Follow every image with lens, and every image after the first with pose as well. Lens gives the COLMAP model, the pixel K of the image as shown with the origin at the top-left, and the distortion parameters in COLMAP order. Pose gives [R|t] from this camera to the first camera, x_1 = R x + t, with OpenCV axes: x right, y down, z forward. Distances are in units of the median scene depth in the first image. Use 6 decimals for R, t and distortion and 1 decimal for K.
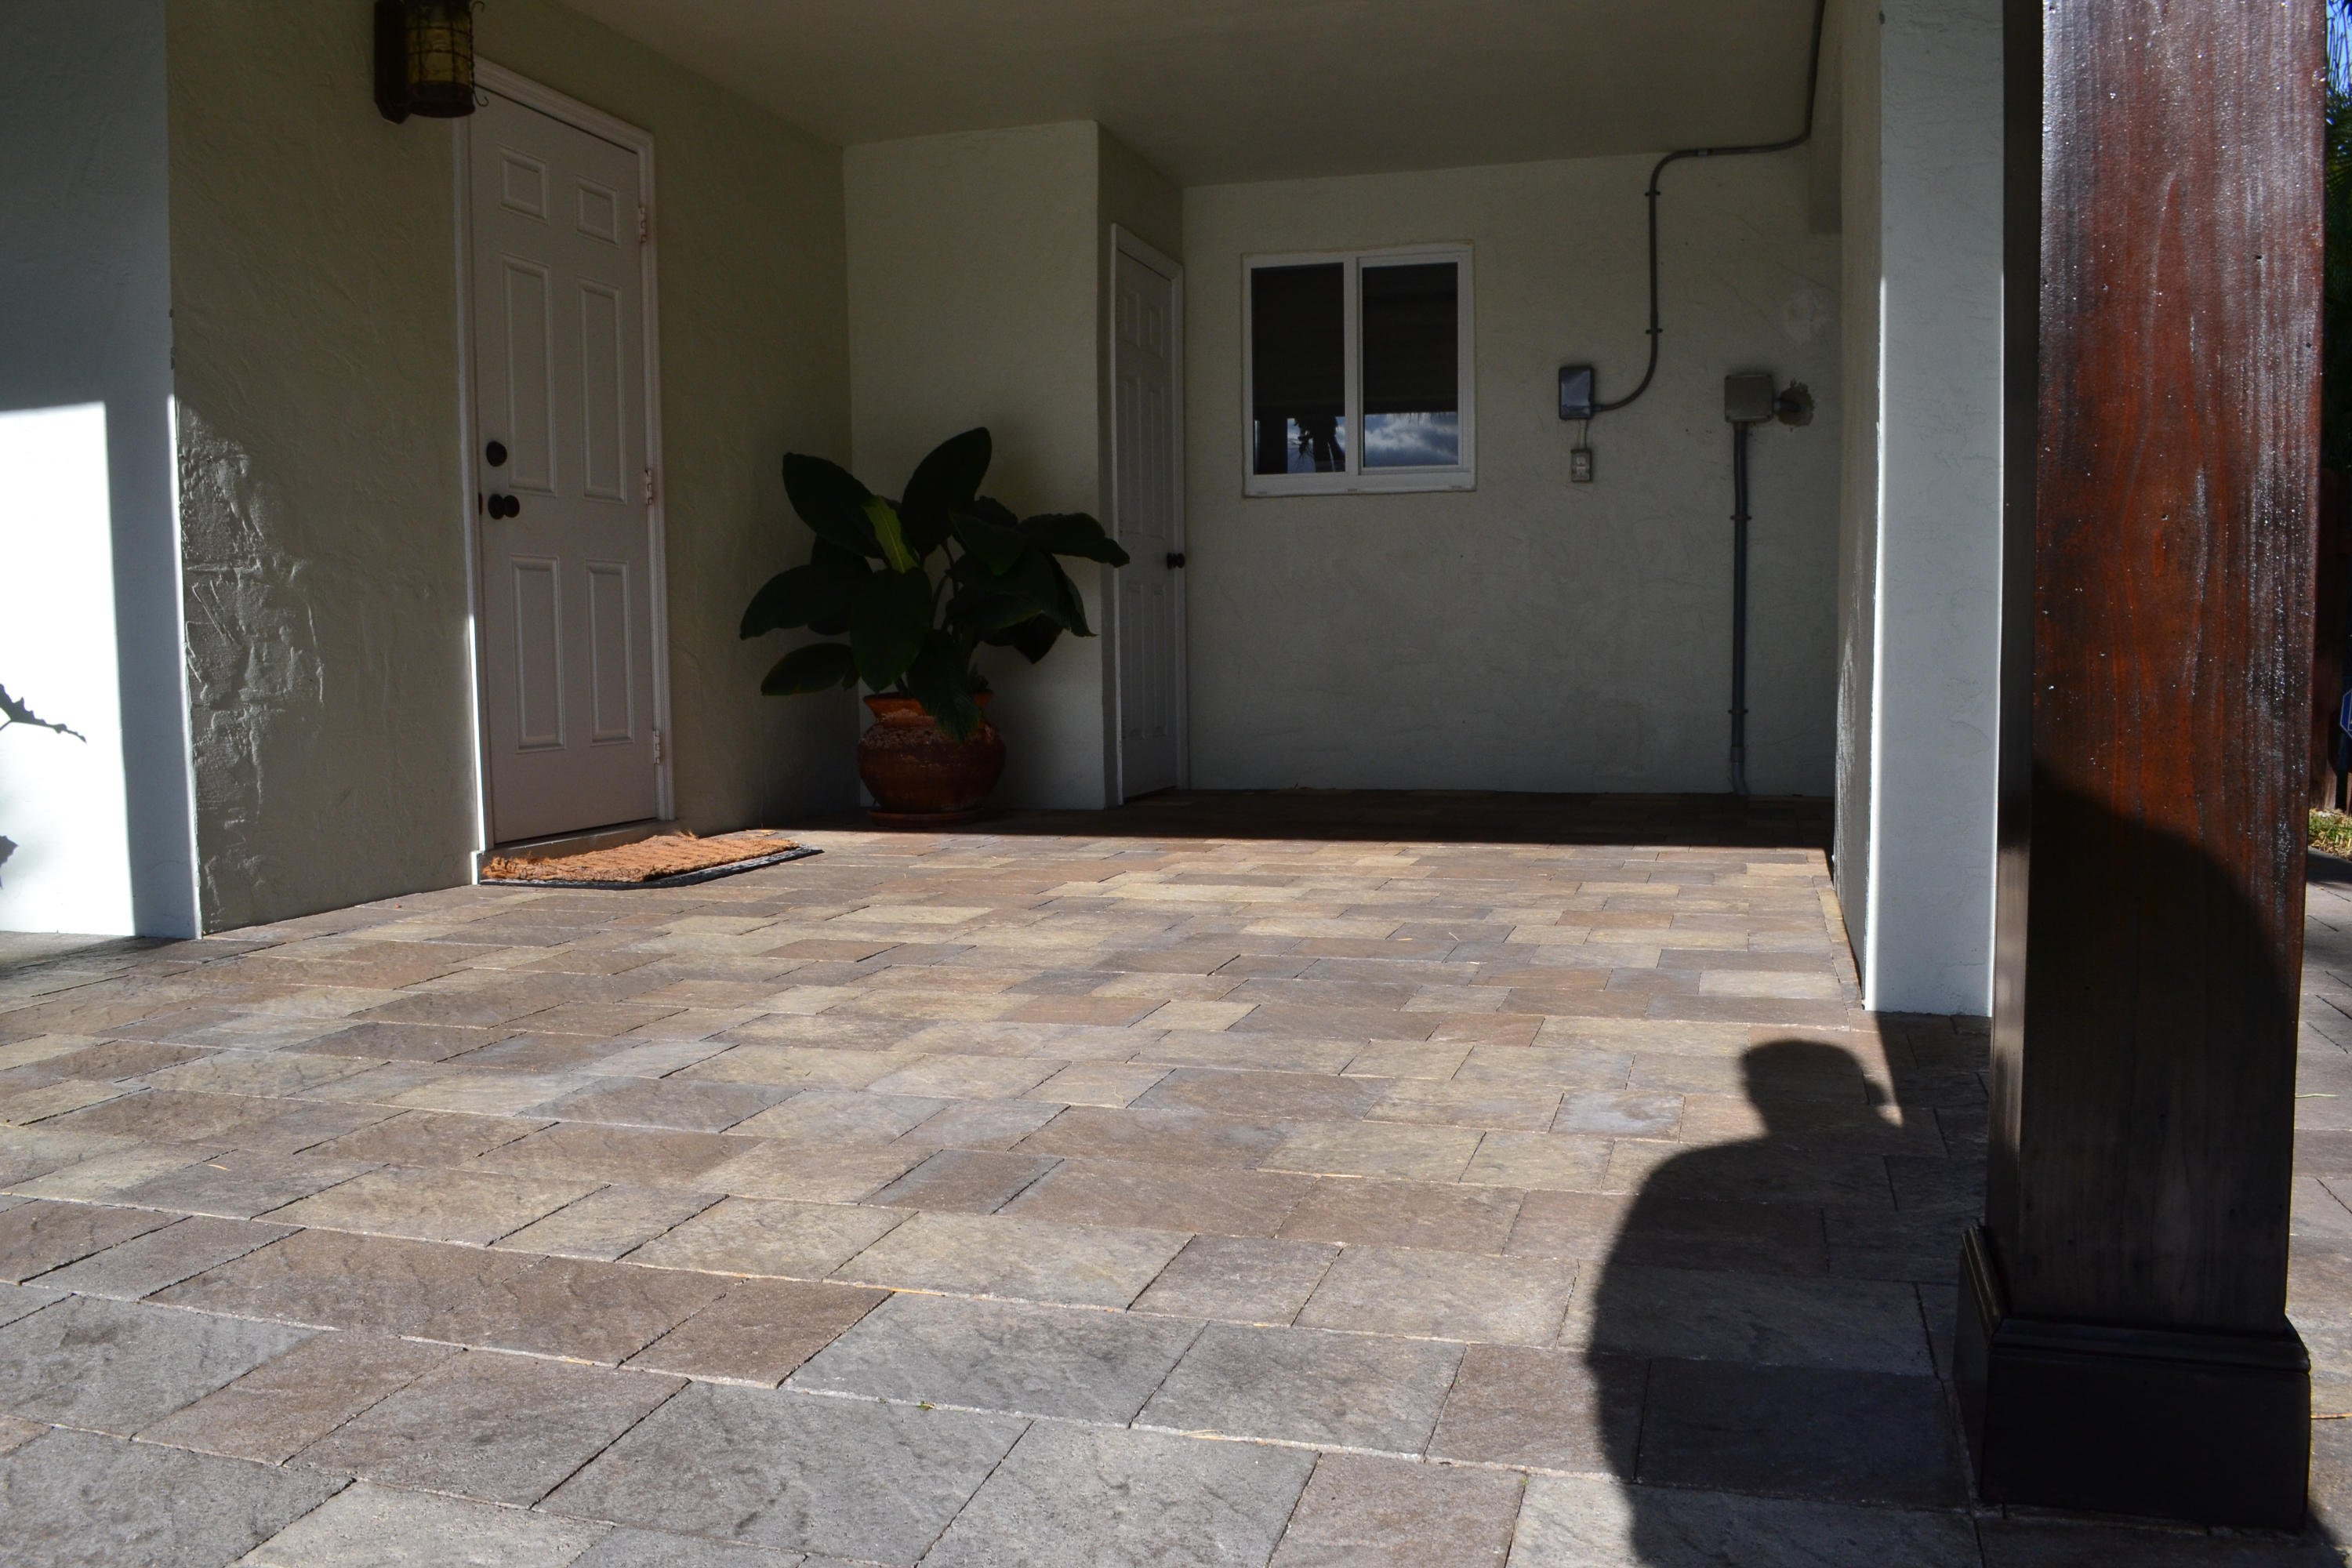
lens RADIAL K [[1864.6, 0, 1175.6], [0, 1864.6, 783.7], [0, 0, 1]] dist [-0.062109, -0.003004]
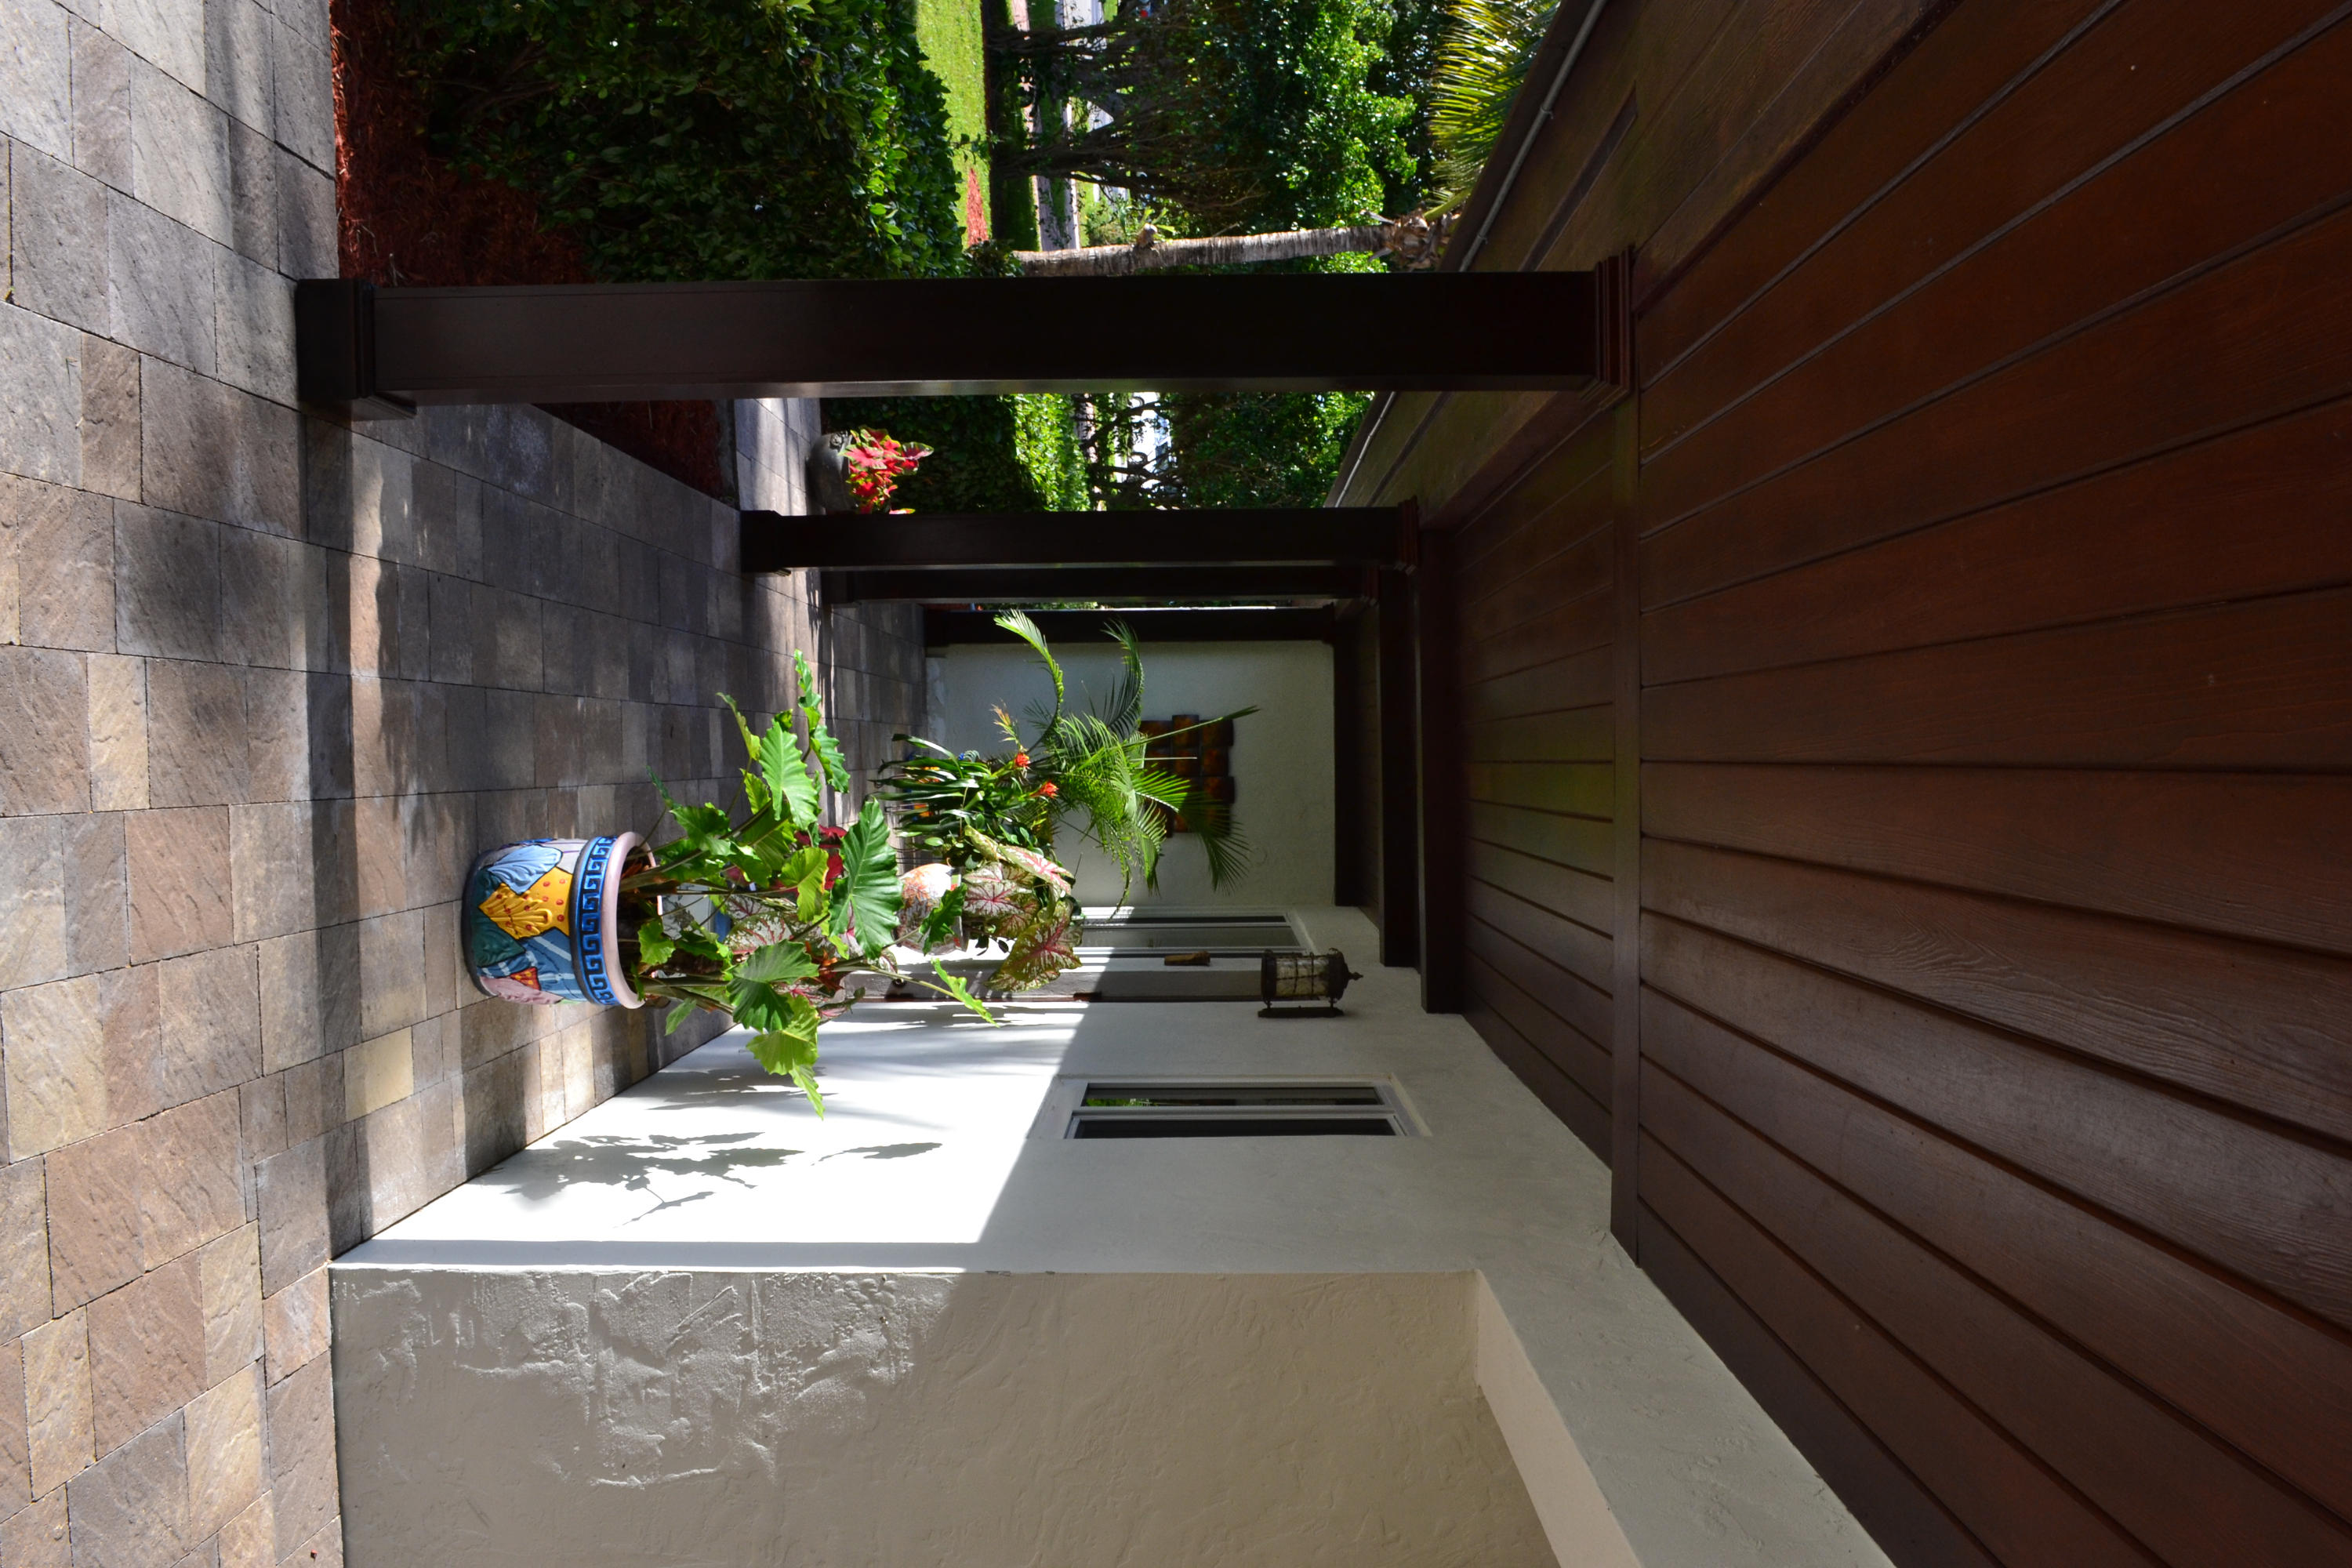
lens RADIAL K [[1864.6, 0, 1174.3], [0, 1864.6, 784.5], [0, 0, 1]] dist [-0.062109, -0.003004]
pose [[-0.035584, 0.318679, -0.947194, 0.184971], [-0.997648, -0.066892, 0.014974, -0.298654], [-0.058588, 0.945499, 0.320310, 0.478987]]
